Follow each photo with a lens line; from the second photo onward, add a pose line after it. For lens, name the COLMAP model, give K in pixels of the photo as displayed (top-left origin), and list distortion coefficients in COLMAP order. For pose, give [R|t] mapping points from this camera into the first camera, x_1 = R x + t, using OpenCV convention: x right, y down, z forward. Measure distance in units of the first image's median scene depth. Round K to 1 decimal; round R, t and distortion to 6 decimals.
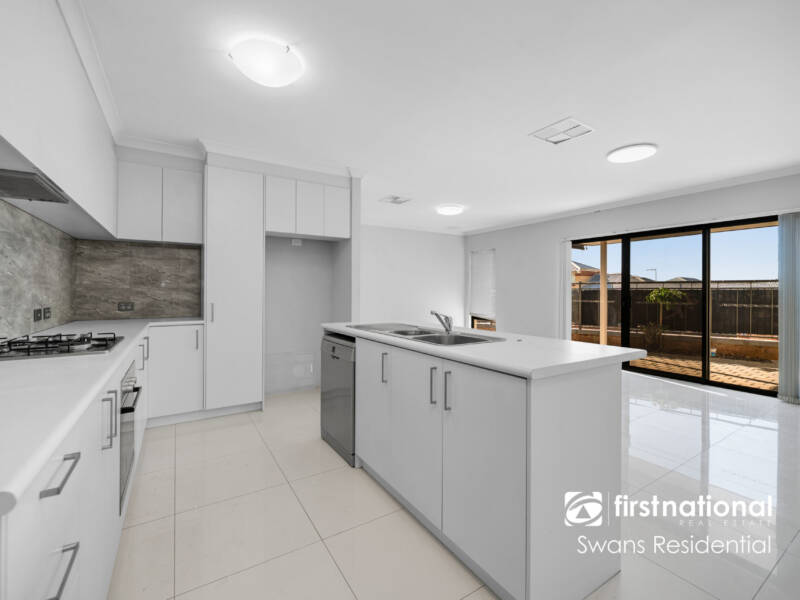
lens RADIAL K [[348.1, 0, 397.0], [0, 348.1, 287.6], [0, 0, 1]] dist [0.000202, -0.000160]
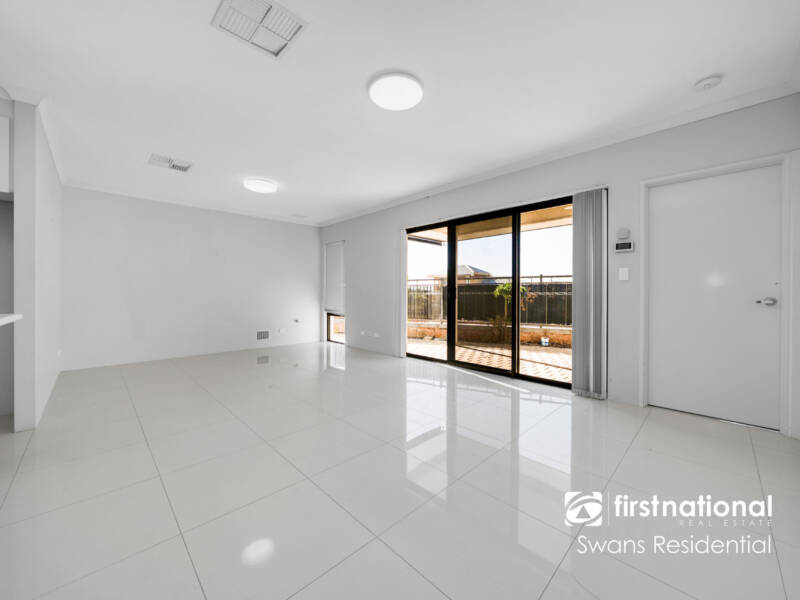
lens RADIAL K [[307.9, 0, 398.8], [0, 307.9, 293.4], [0, 0, 1]] dist [-0.001803, -0.000342]
pose [[0.978624, -0.002462, 0.205641, 0.323376], [0.000361, 0.999947, 0.010258, 0.030522], [-0.205656, -0.009964, 0.978574, 0.198532]]
